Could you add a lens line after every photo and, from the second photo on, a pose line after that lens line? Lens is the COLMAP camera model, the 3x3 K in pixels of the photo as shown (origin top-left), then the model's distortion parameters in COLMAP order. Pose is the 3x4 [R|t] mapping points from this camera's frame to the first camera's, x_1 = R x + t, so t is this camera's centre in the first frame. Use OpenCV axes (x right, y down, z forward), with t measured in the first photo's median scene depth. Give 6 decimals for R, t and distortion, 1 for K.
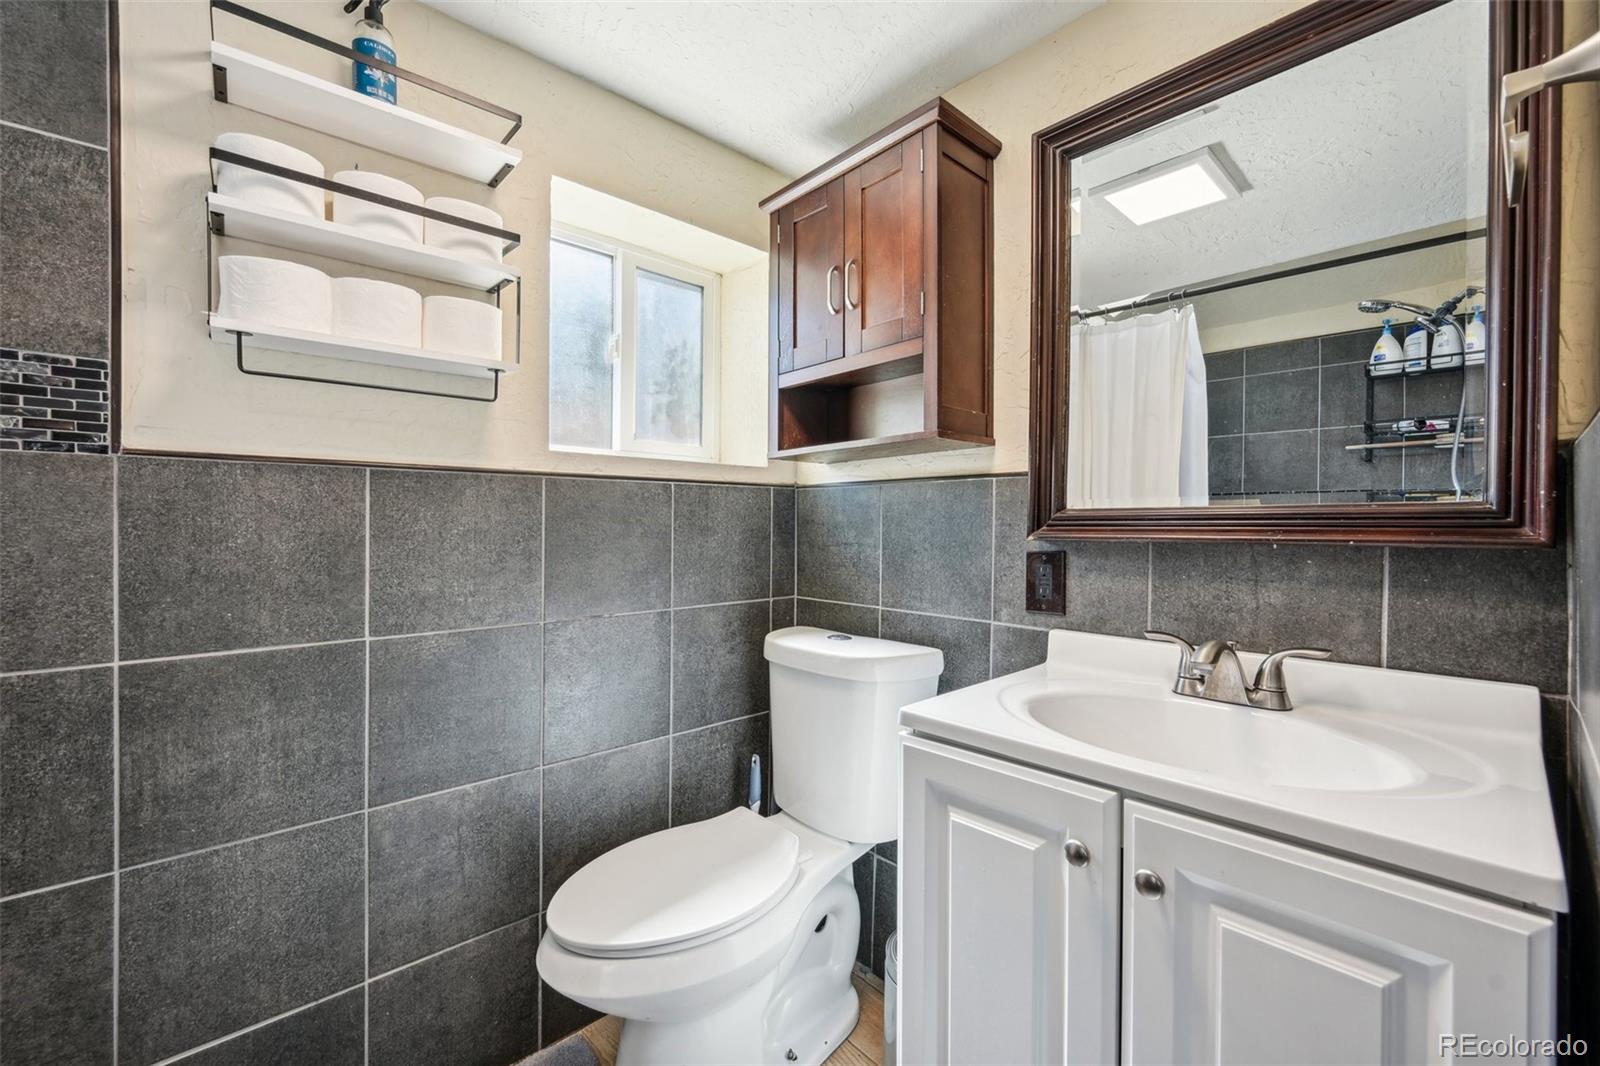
lens RADIAL K [[651.4, 0, 791.5], [0, 651.4, 529.5], [0, 0, 1]] dist [-0.000867, 0.000178]
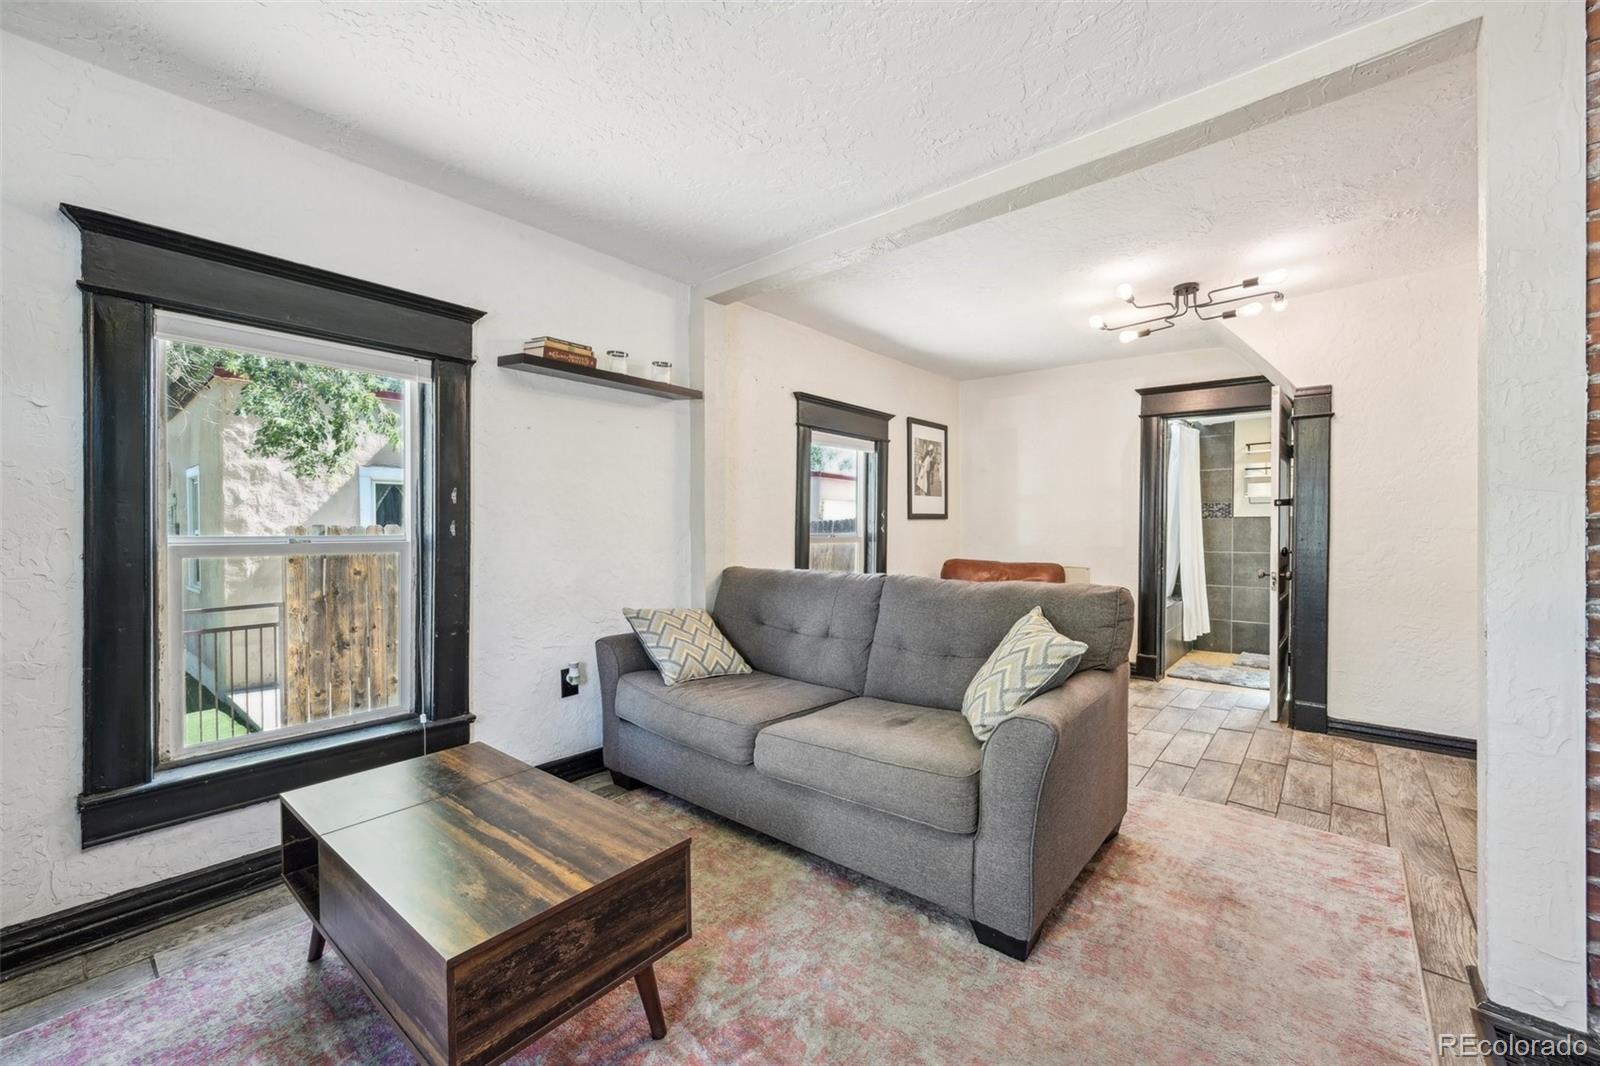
lens RADIAL K [[645.0, 0, 801.6], [0, 645.0, 534.8], [0, 0, 1]] dist [-0.000059, 0.000113]
pose [[0.171732, 0.005354, -0.985129, 2.982382], [-0.007954, 0.999960, 0.004048, 0.033163], [0.985112, 0.007141, 0.171768, -2.837776]]
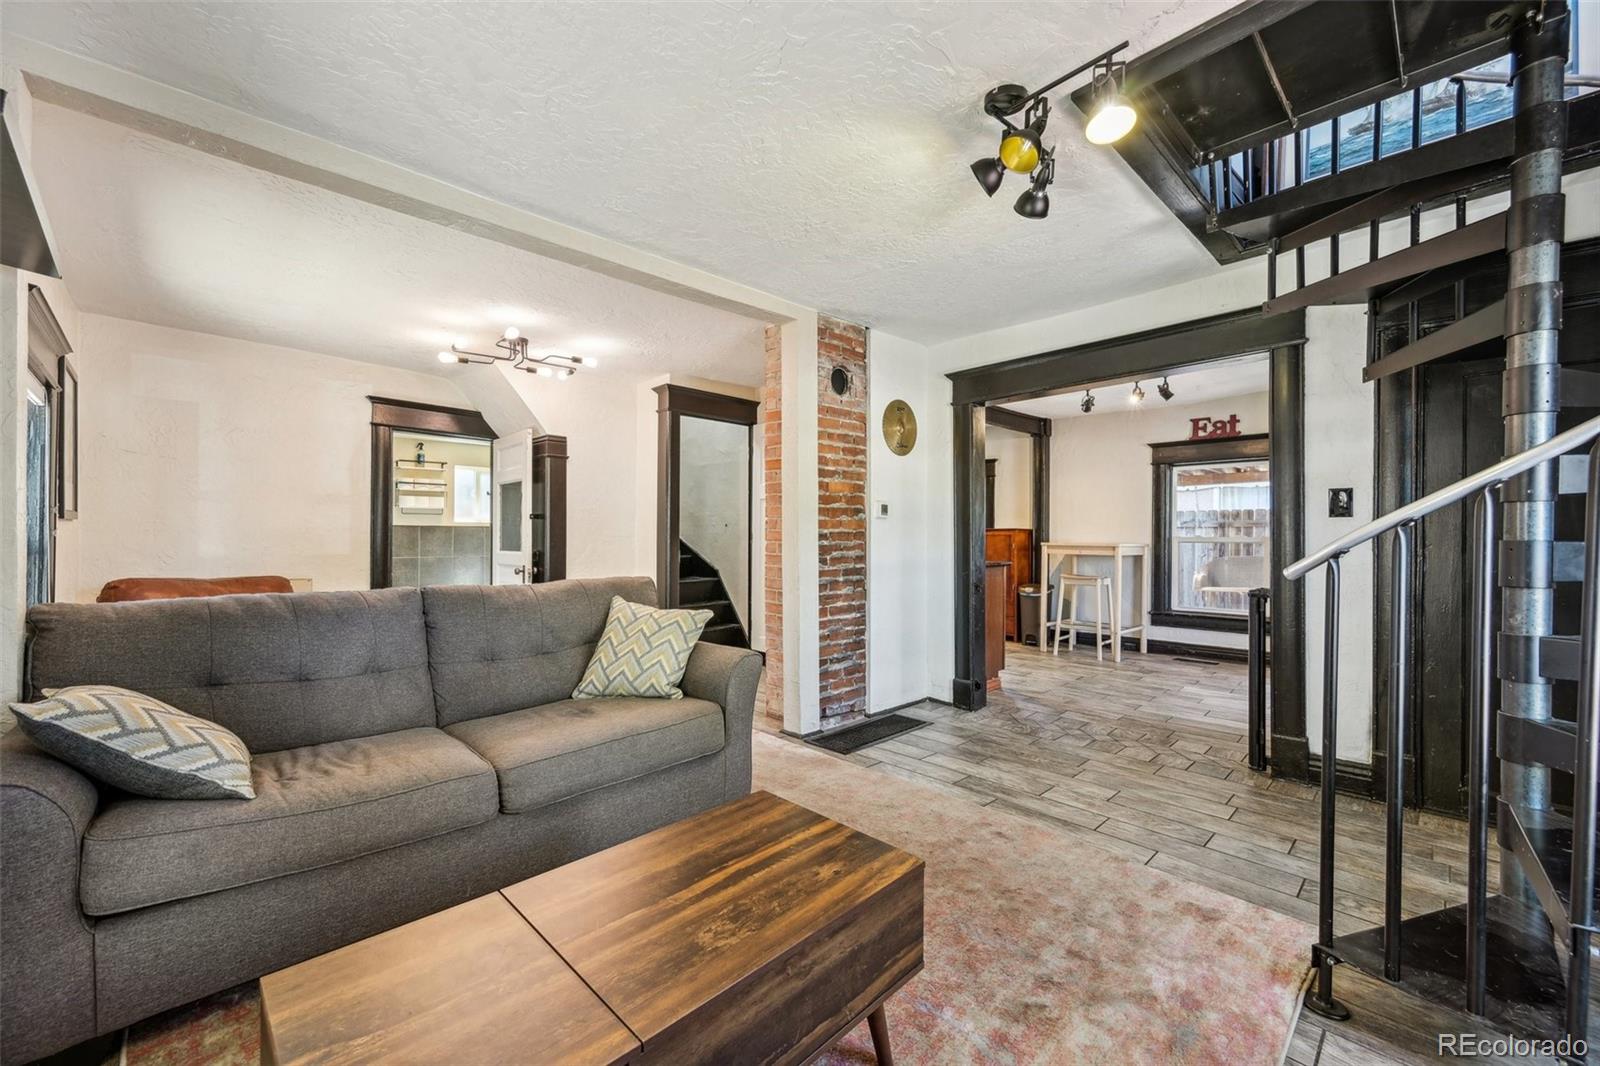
lens RADIAL K [[636.1, 0, 802.5], [0, 636.1, 544.0], [0, 0, 1]] dist [-0.003744, -0.000233]
pose [[0.997669, -0.004284, 0.068103, 1.954757], [0.004190, 0.999990, 0.001523, 0.049046], [-0.068109, -0.001234, 0.997677, -4.027979]]
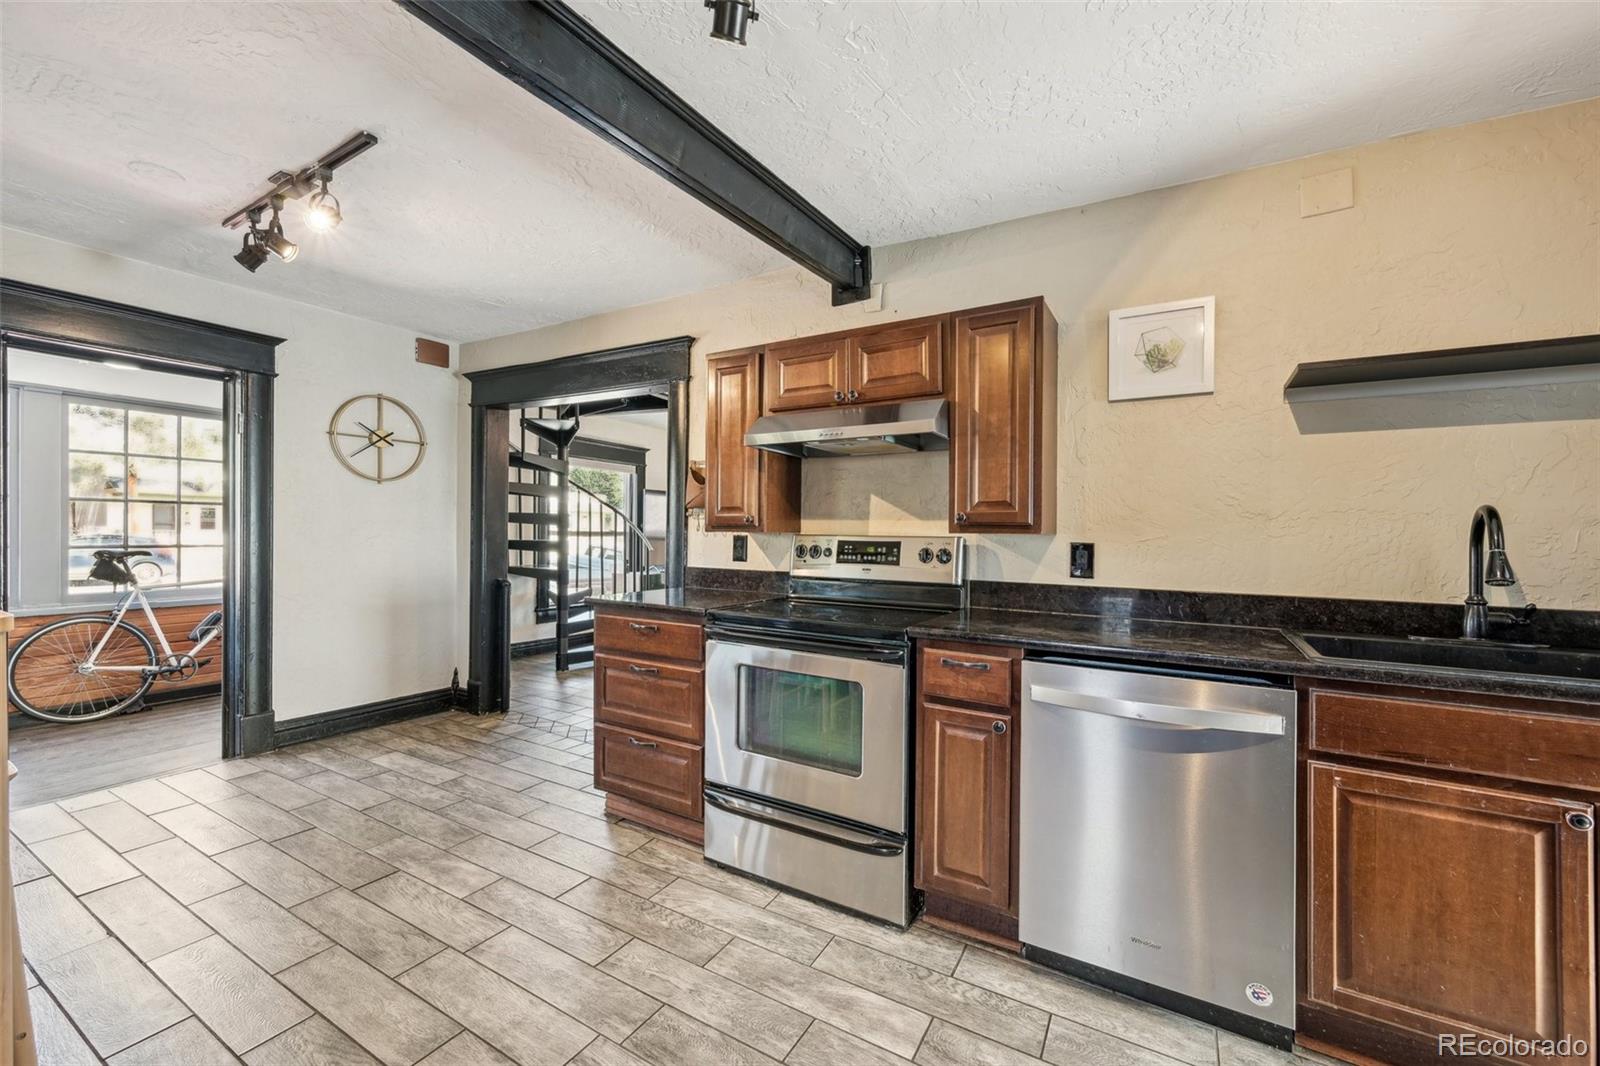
lens RADIAL K [[645.0, 0, 801.6], [0, 645.0, 534.8], [0, 0, 1]] dist [-0.000059, 0.000113]
pose [[-0.946540, -0.013627, -0.322299, 3.329809], [-0.019480, 0.999699, 0.014942, -0.075337], [0.321999, 0.020421, -0.946520, 1.373557]]
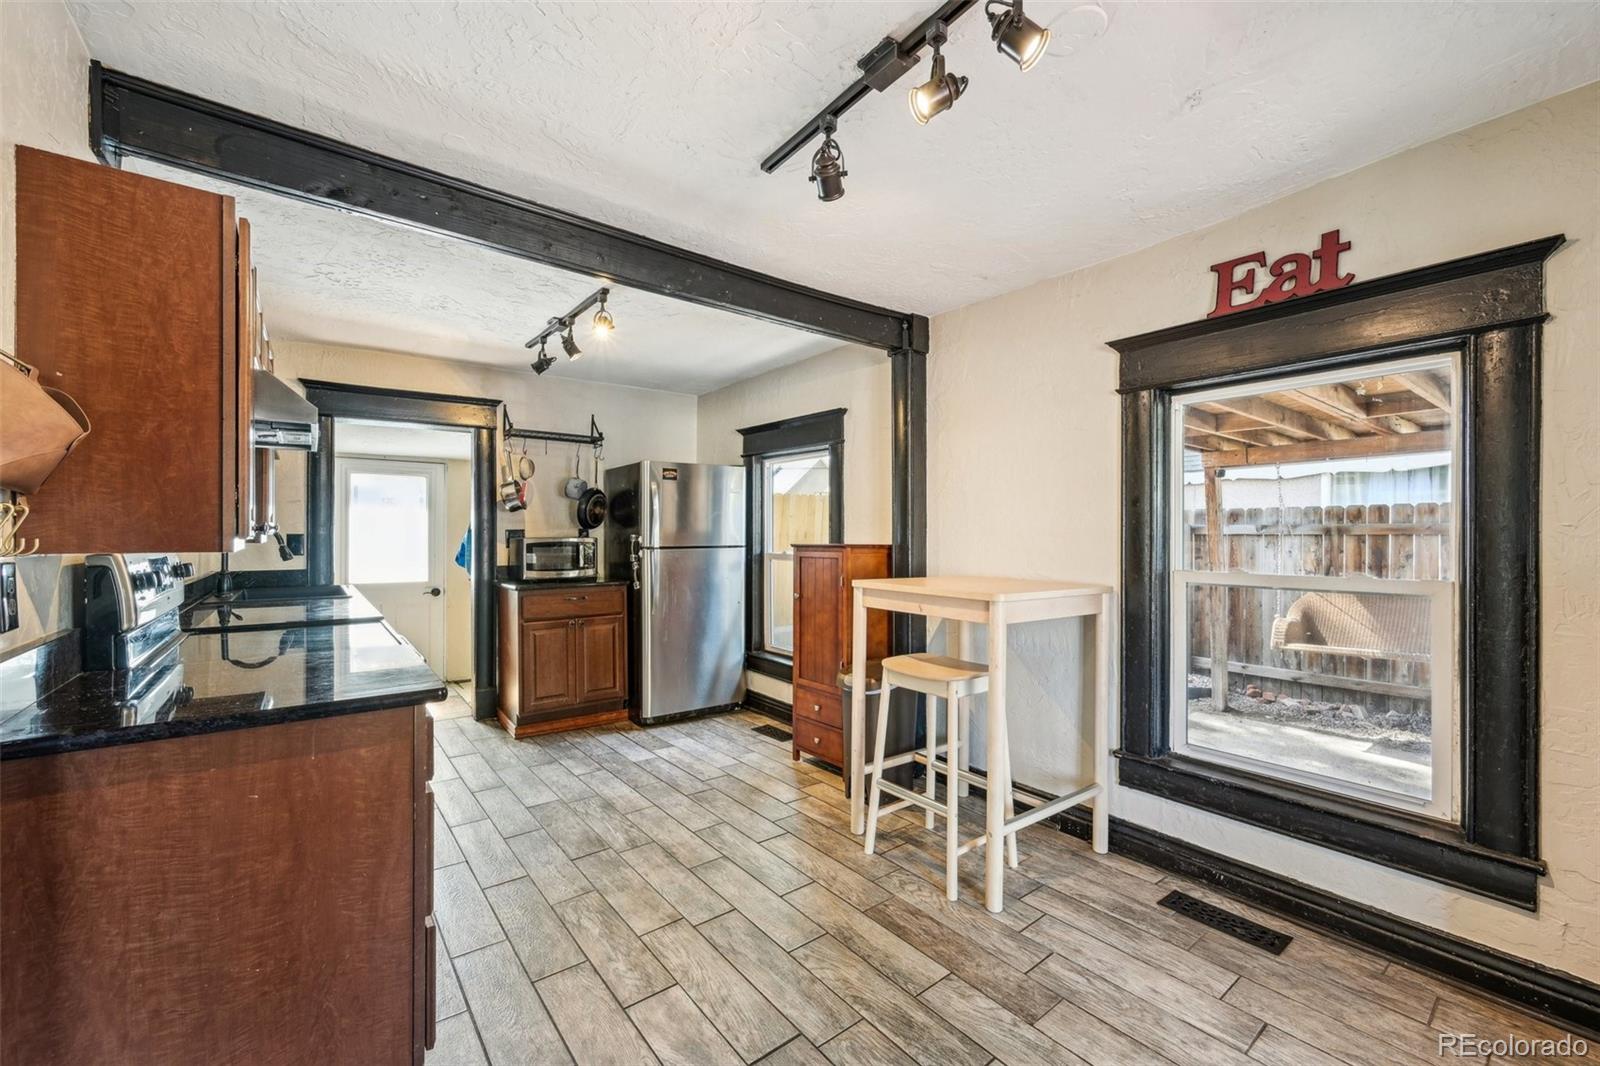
lens RADIAL K [[645.0, 0, 801.6], [0, 645.0, 534.8], [0, 0, 1]] dist [-0.000059, 0.000113]
pose [[0.998610, -0.001916, -0.052663, 3.910077], [0.001276, 0.999925, -0.012194, -0.061133], [0.052682, 0.012110, 0.998538, -1.619164]]
